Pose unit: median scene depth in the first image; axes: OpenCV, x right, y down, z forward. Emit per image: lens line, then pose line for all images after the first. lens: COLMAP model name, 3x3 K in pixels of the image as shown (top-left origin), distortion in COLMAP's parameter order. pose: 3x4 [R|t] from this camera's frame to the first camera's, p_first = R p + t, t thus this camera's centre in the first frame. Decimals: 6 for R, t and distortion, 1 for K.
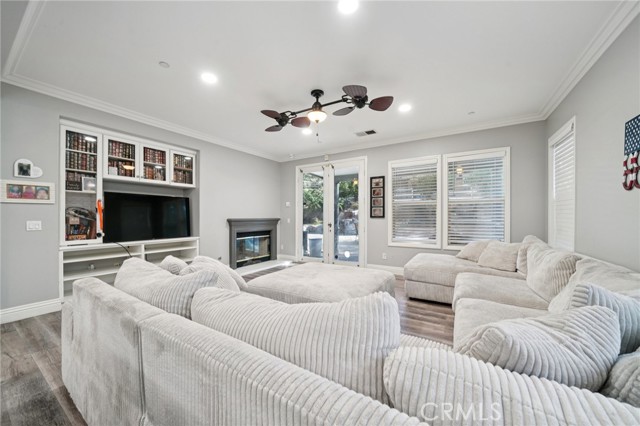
lens RADIAL K [[236.7, 0, 318.7], [0, 236.7, 217.6], [0, 0, 1]] dist [-0.001837, -0.000109]
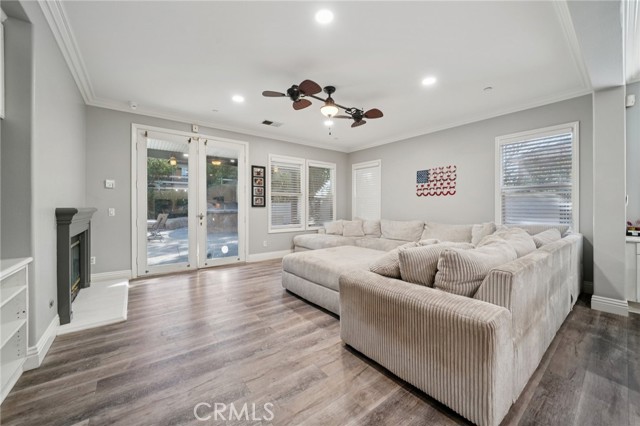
lens RADIAL K [[240.0, 0, 318.0], [0, 240.0, 210.9], [0, 0, 1]] dist [-0.012244, -0.000059]
pose [[0.350332, -0.012423, 0.936543, -0.629445], [0.003108, 0.999922, 0.012101, 0.005950], [-0.936621, -0.001328, 0.350343, 0.410186]]
